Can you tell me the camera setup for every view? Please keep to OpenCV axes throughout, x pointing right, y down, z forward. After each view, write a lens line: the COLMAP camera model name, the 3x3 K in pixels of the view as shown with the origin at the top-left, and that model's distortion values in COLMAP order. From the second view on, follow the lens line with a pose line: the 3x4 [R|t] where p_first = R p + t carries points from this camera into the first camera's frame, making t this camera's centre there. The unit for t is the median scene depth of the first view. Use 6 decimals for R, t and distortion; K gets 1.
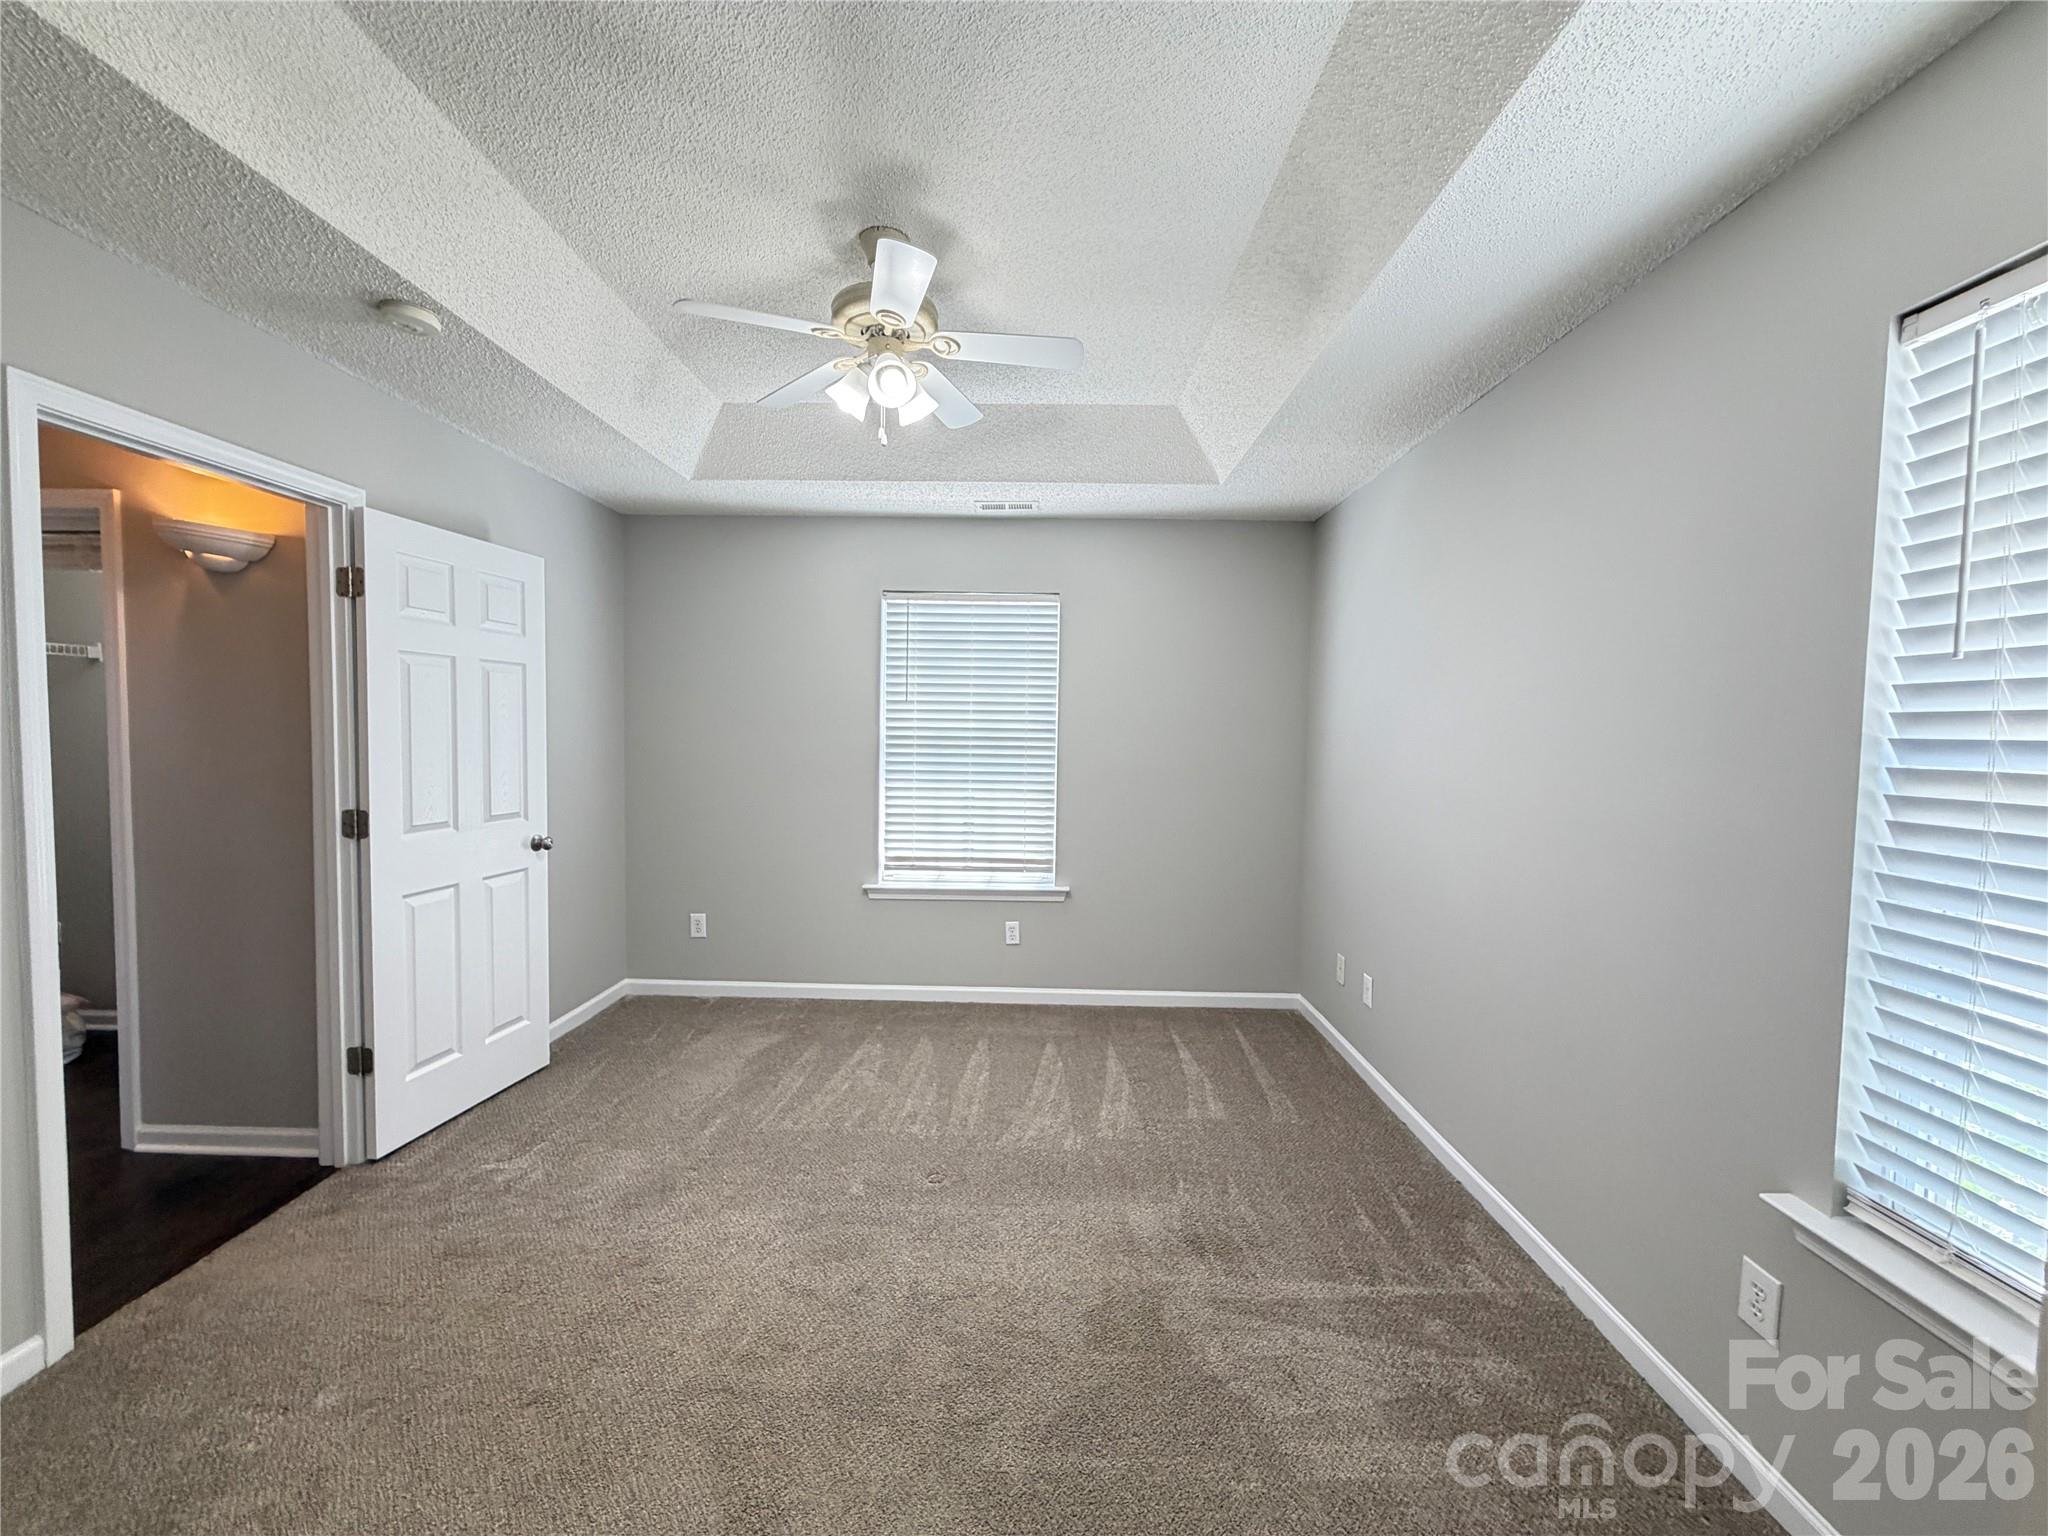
lens RADIAL K [[818.7, 0, 1017.9], [0, 818.7, 767.8], [0, 0, 1]] dist [-0.000016, 0.000173]
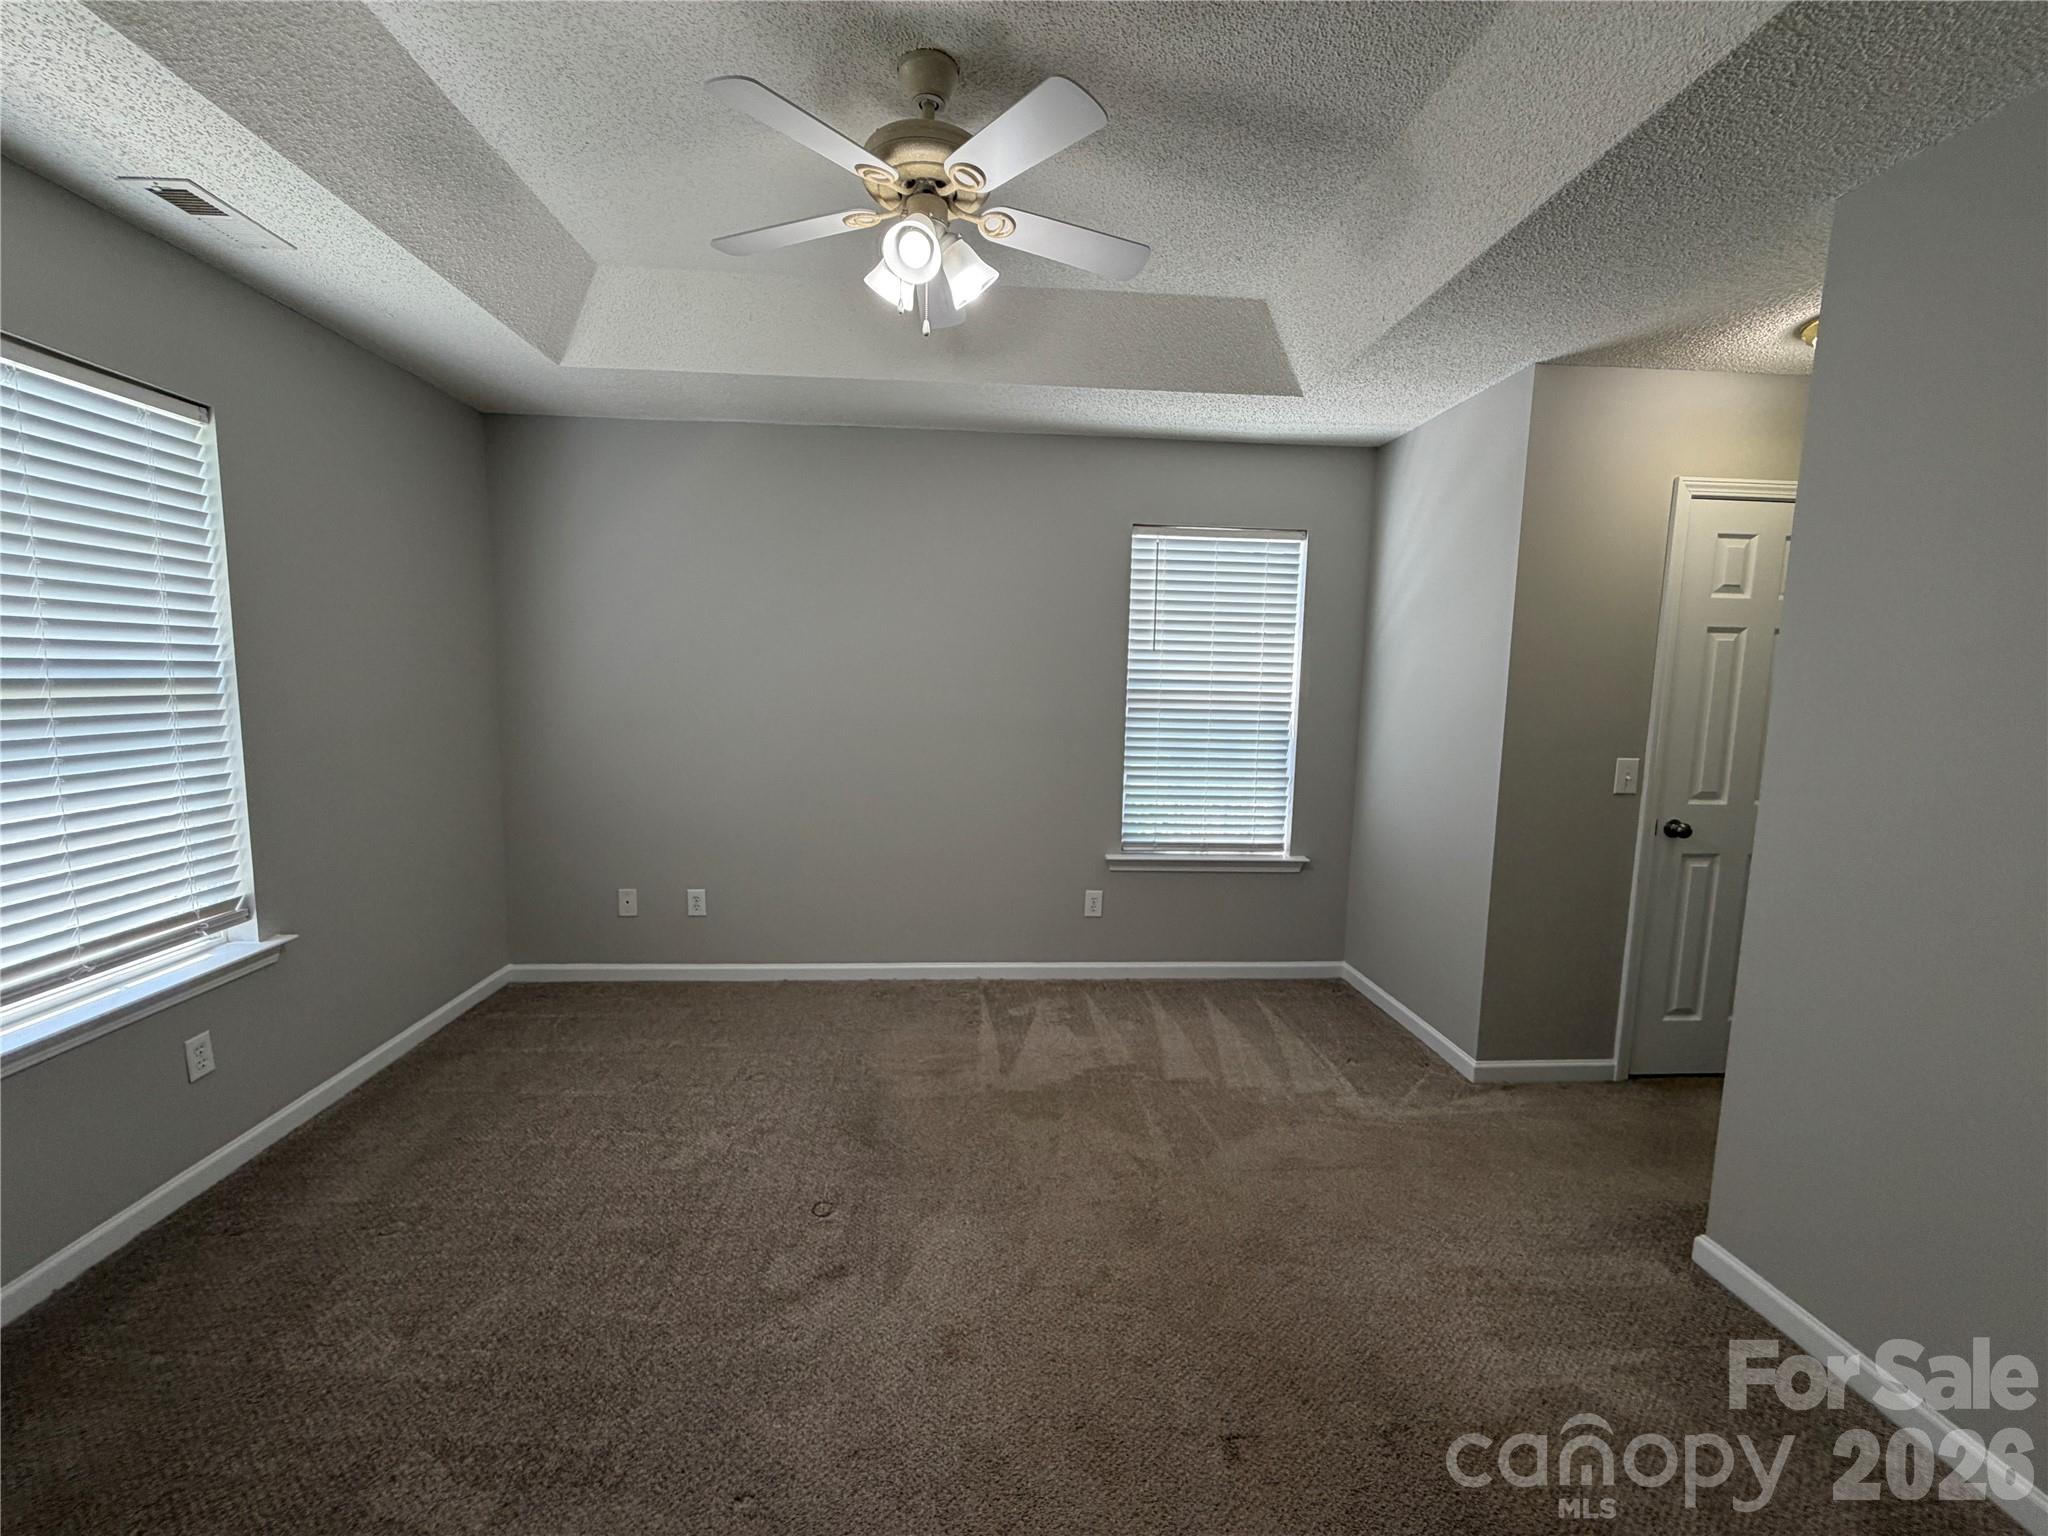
lens RADIAL K [[818.7, 0, 1017.9], [0, 818.7, 767.8], [0, 0, 1]] dist [-0.000016, 0.000173]
pose [[-0.085967, -0.130737, 0.987683, -0.698787], [0.023736, 0.990803, 0.133216, -0.048836], [-0.996015, 0.034896, -0.082074, 0.663284]]
